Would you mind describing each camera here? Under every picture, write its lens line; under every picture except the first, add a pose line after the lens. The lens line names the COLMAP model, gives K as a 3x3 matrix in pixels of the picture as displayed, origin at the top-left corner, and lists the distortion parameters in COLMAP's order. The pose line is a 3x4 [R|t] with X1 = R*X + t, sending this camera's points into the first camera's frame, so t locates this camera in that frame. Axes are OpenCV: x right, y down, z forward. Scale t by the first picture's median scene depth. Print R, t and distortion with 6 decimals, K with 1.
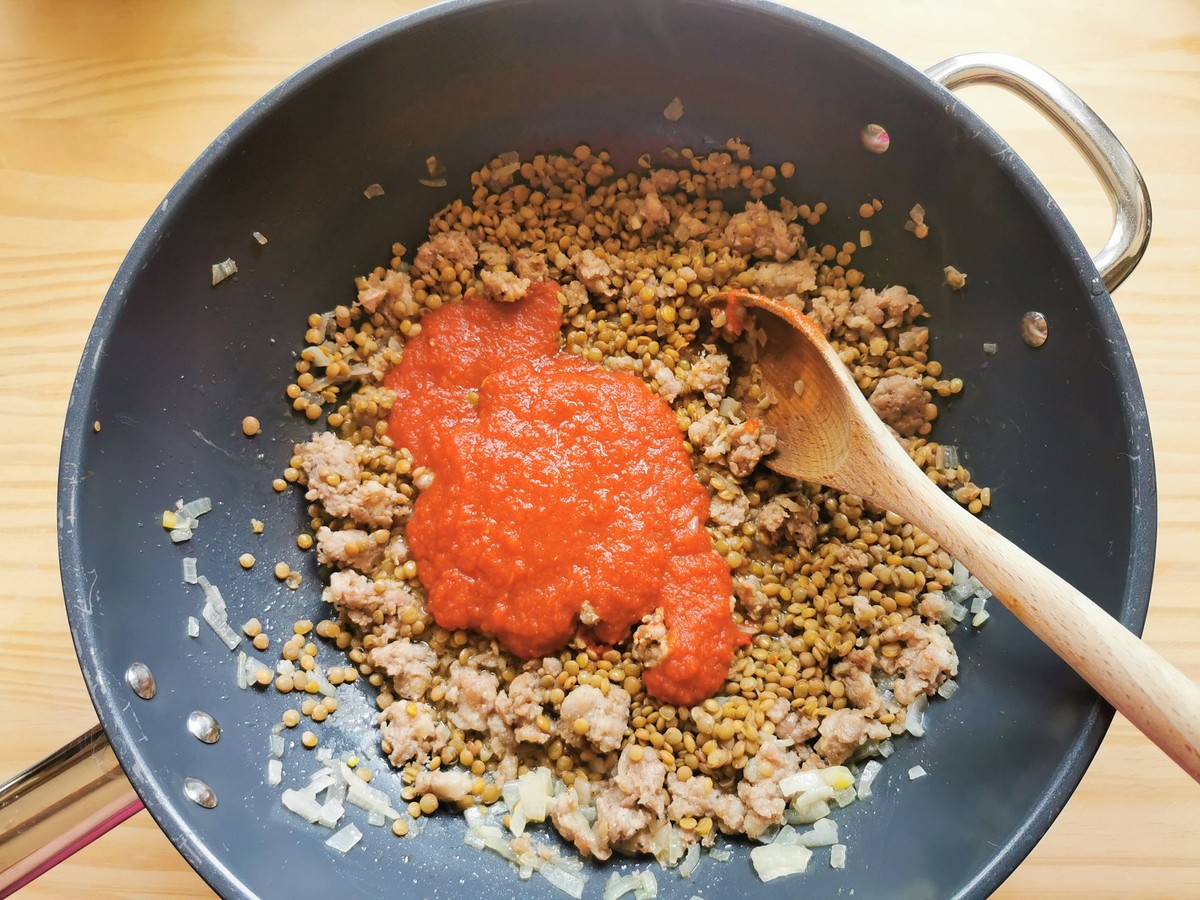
lens RADIAL K [[953.5, 0, 600.0], [0, 953.5, 450.0], [0, 0, 1]] dist [0.002718, 0.000225]
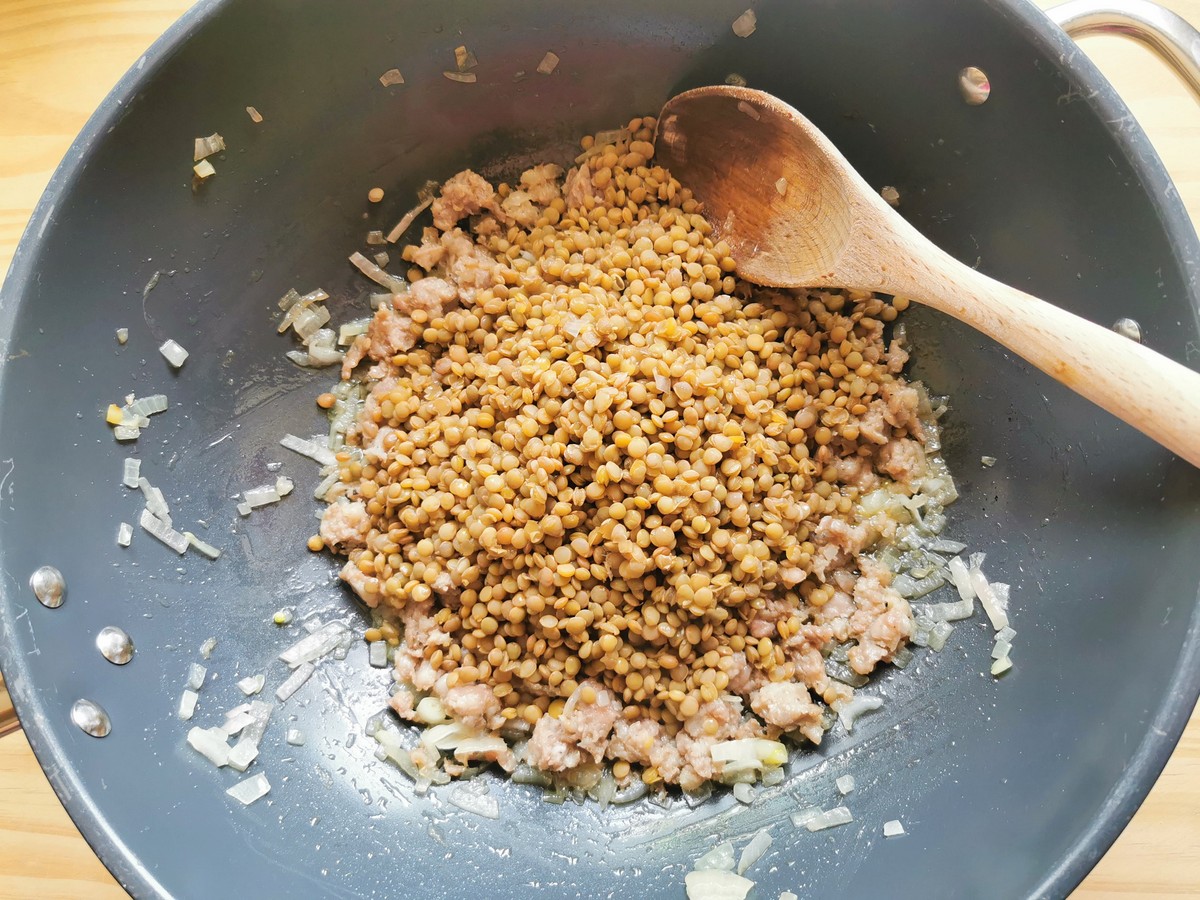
lens RADIAL K [[958.7, 0, 600.0], [0, 958.7, 450.0], [0, 0, 1]] dist [-0.016918, -0.009765]
pose [[0.986232, 0.150251, -0.069068, 0.079750], [-0.145257, 0.986740, 0.072421, -0.028920], [0.079033, -0.061391, 0.994980, 0.139909]]
